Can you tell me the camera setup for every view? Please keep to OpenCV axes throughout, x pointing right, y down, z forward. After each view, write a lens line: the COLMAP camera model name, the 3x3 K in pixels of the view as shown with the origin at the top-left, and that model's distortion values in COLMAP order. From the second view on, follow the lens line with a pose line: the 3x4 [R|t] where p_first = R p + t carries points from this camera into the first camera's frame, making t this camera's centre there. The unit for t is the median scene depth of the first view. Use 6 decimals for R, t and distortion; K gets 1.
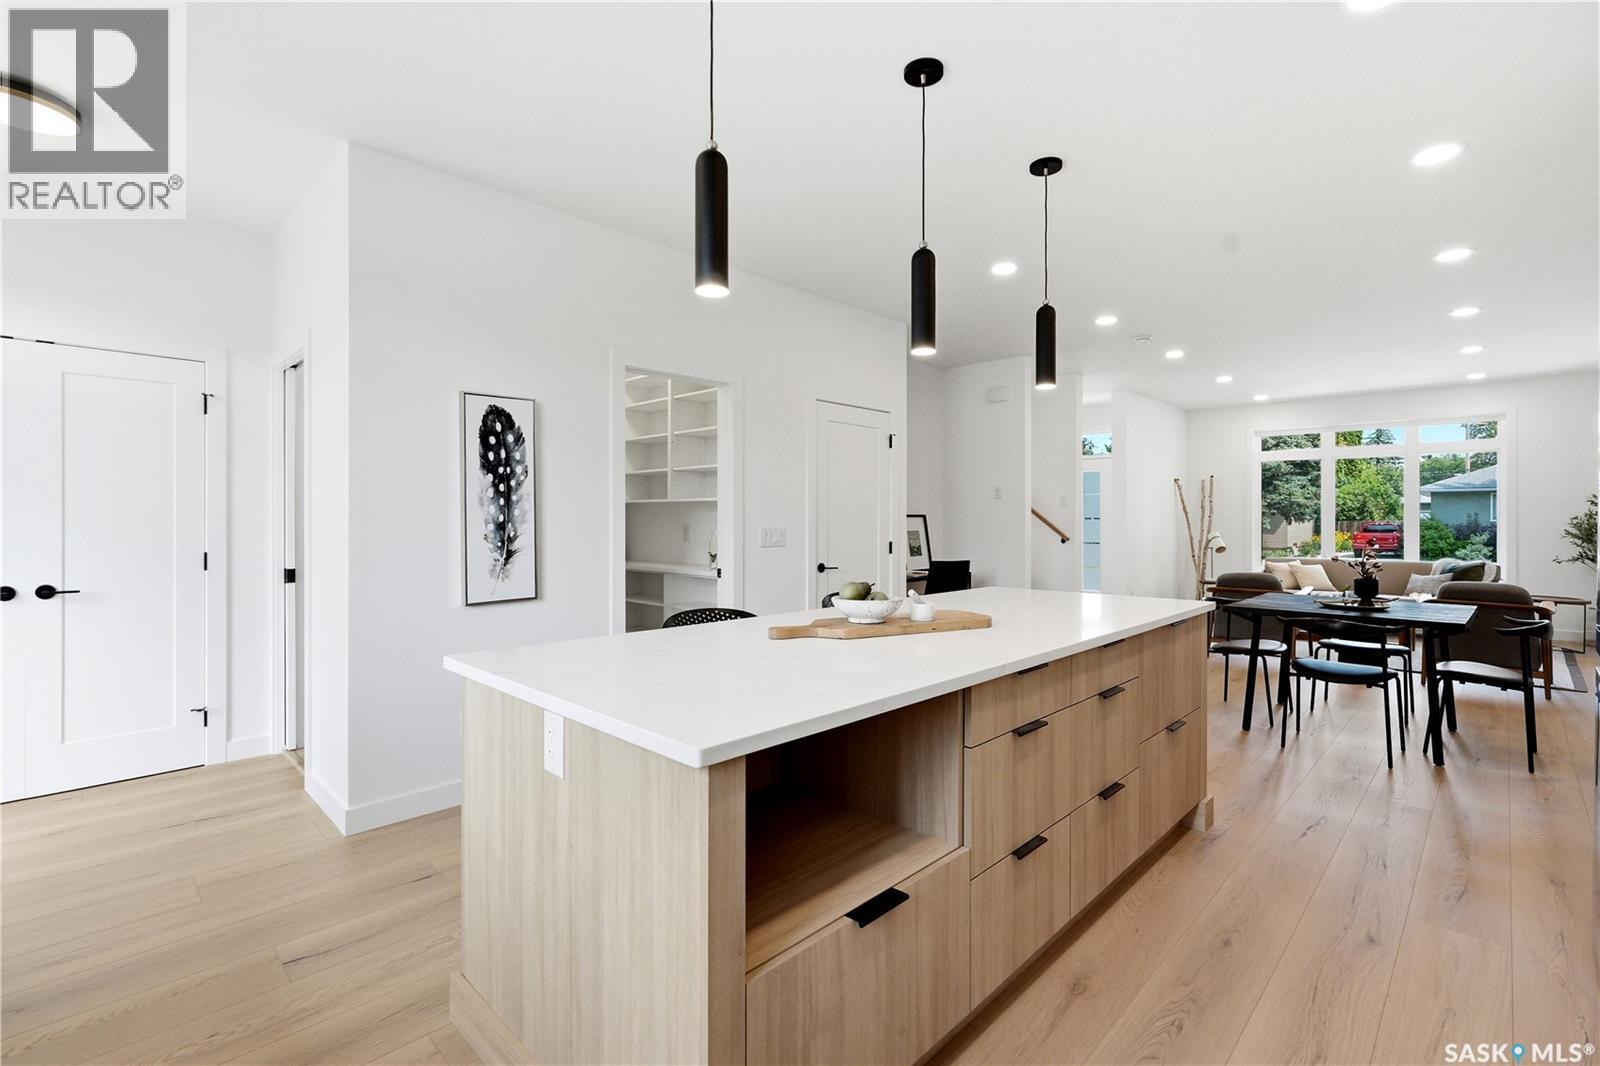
lens RADIAL K [[720.7, 0, 803.6], [0, 720.7, 520.2], [0, 0, 1]] dist [0.000761, 0.000878]
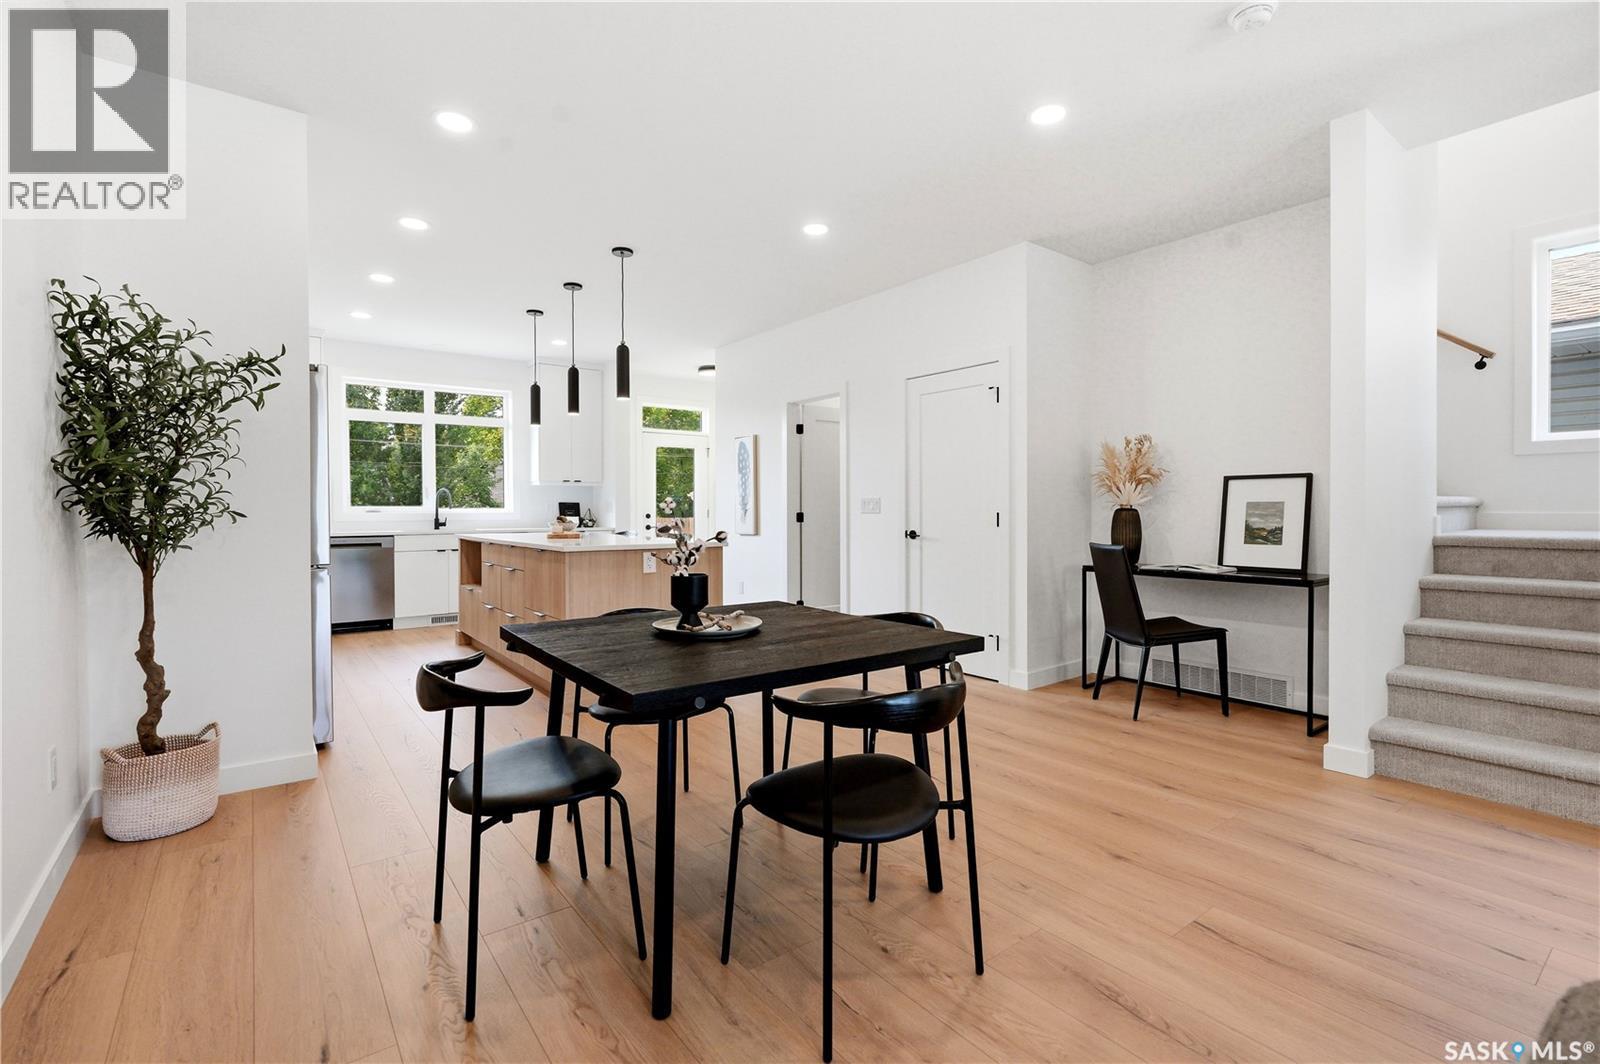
lens RADIAL K [[720.7, 0, 803.6], [0, 720.7, 519.2], [0, 0, 1]] dist [0.000761, 0.000878]
pose [[-0.143035, 0.011809, -0.989647, 1.662063], [0.000343, 0.999929, 0.011882, 0.045586], [0.989718, 0.001360, -0.143029, 1.491153]]
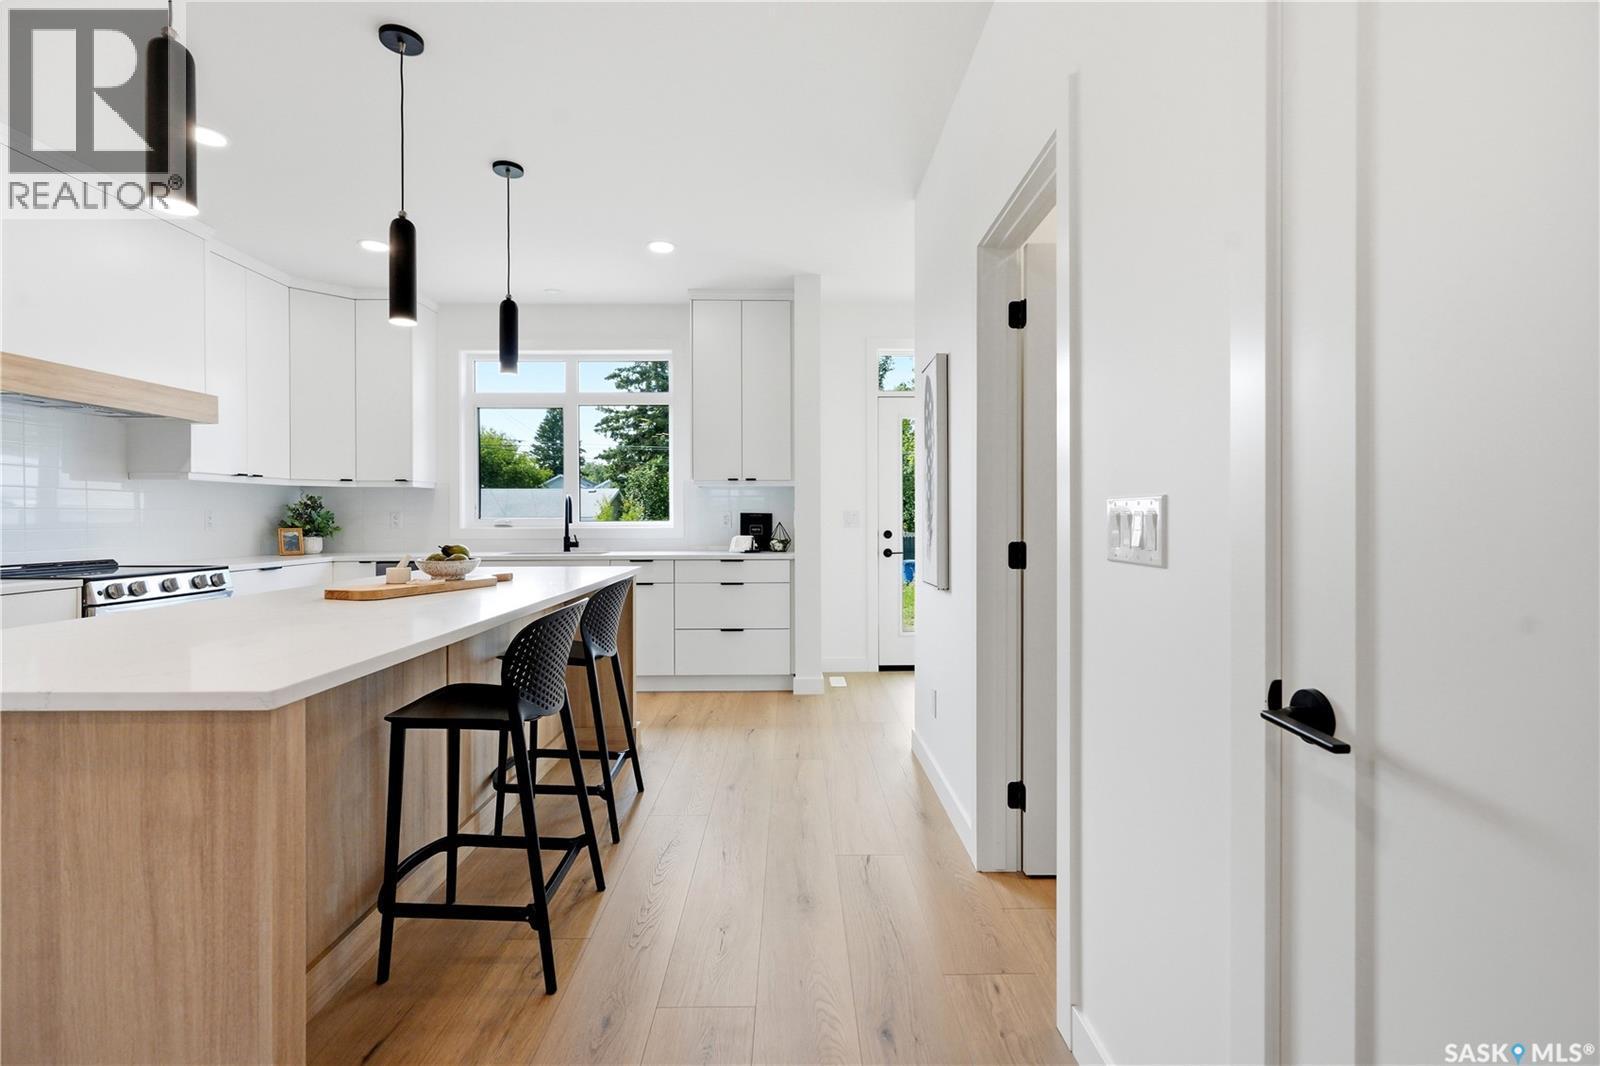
lens RADIAL K [[724.5, 0, 805.0], [0, 724.5, 519.0], [0, 0, 1]] dist [-0.001095, 0.000419]
pose [[-0.703121, 0.002169, -0.711067, 0.361447], [-0.000579, 0.999993, 0.003622, 0.024698], [0.711070, 0.002958, -0.703115, 1.558046]]
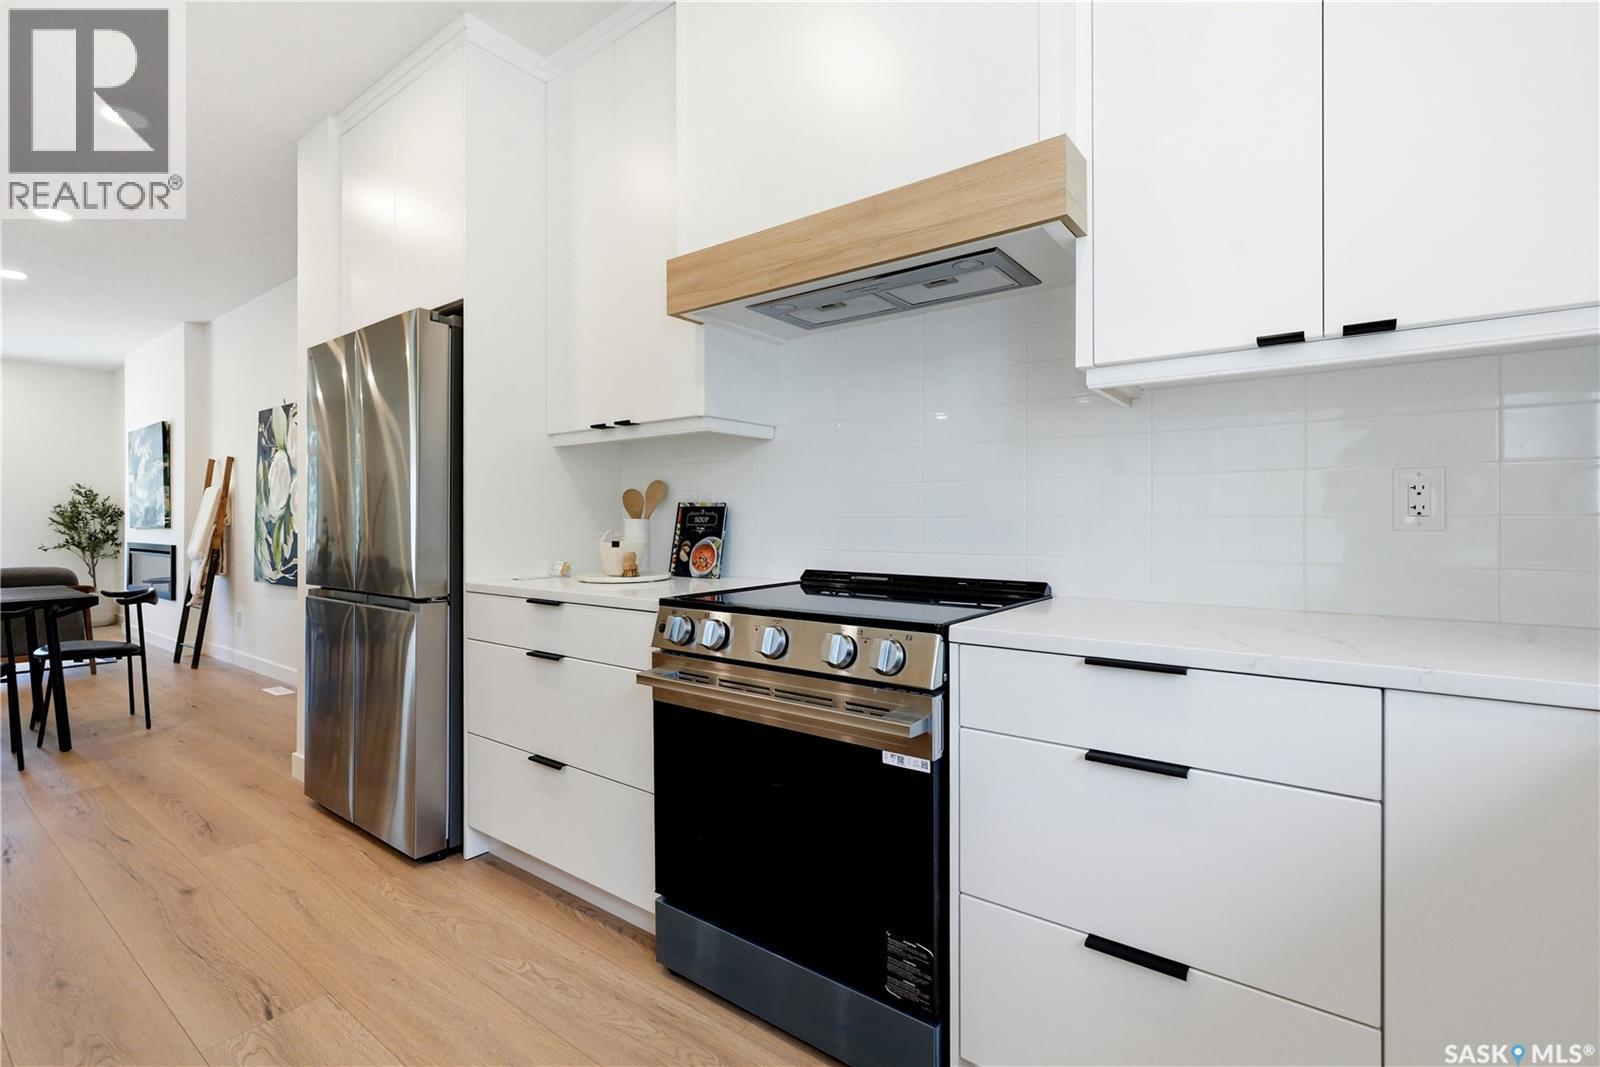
lens RADIAL K [[724.5, 0, 805.0], [0, 724.5, 519.5], [0, 0, 1]] dist [-0.001095, 0.000419]
pose [[-0.131050, 0.002744, 0.991372, -0.210093], [0.001939, 0.999995, -0.002512, 0.046856], [-0.991374, 0.001593, -0.131055, 0.185751]]
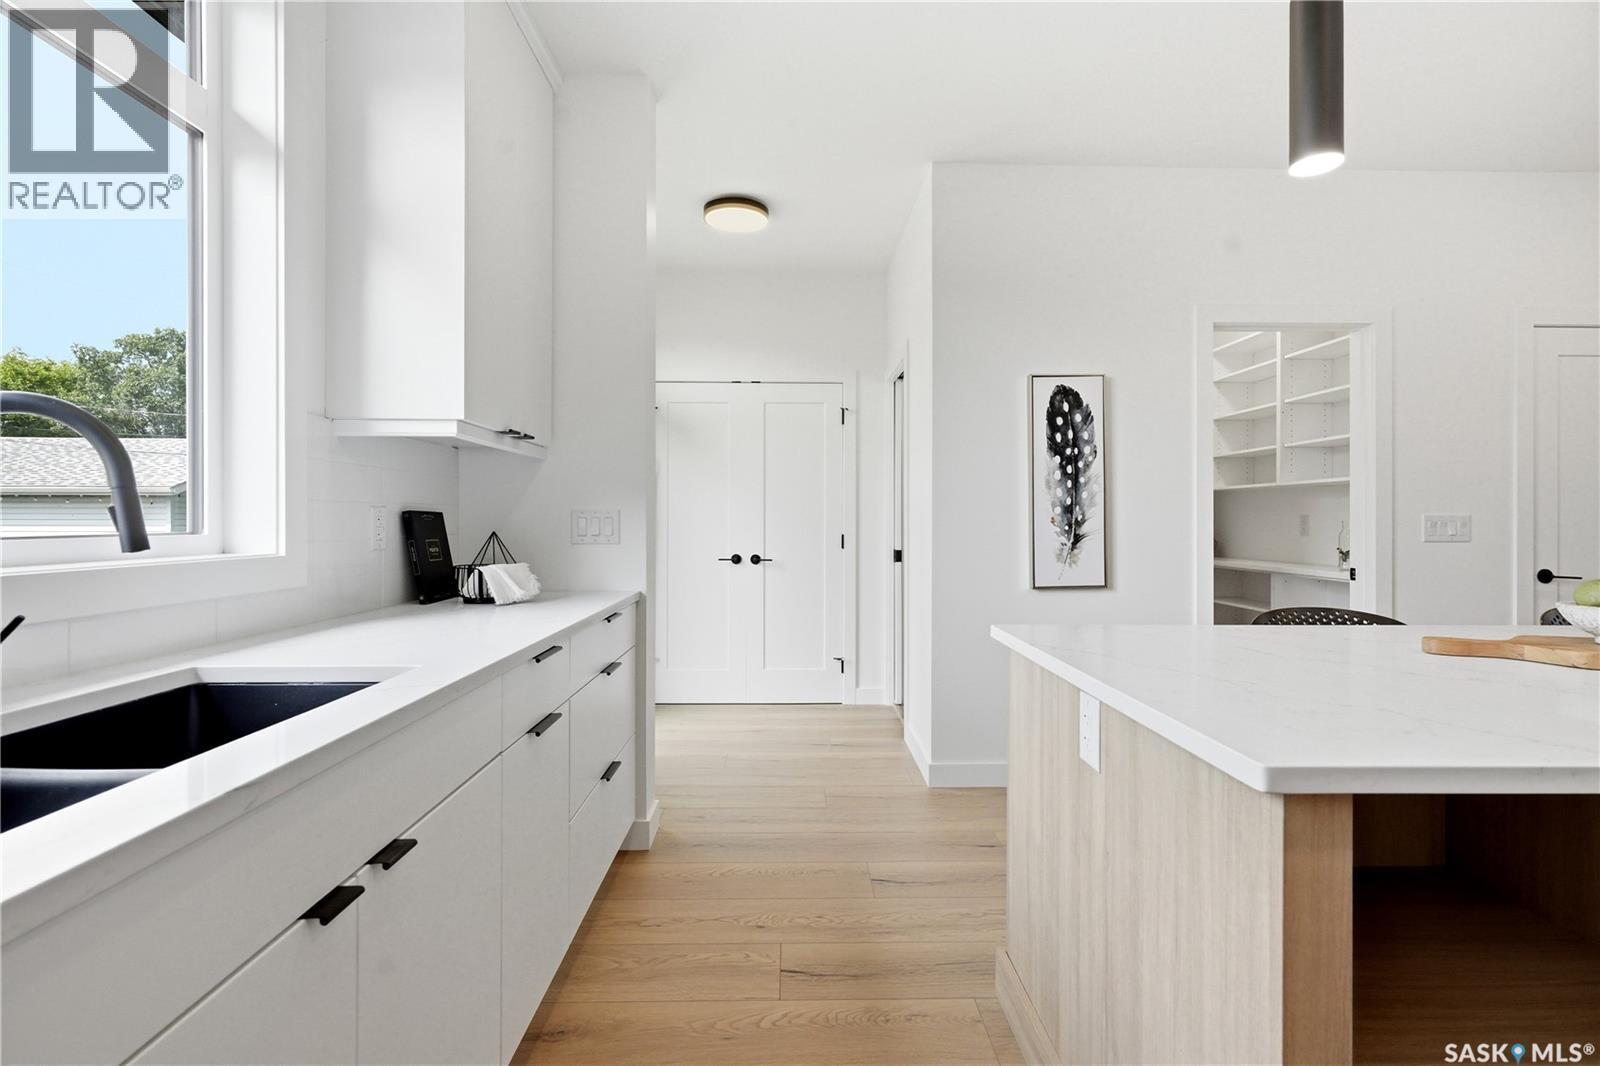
lens RADIAL K [[724.5, 0, 805.0], [0, 724.5, 519.0], [0, 0, 1]] dist [-0.001095, 0.000419]
pose [[0.712613, -0.001324, -0.701556, 0.010351], [-0.002649, 0.999986, -0.004579, 0.026924], [0.701552, 0.005122, 0.712600, 0.059945]]
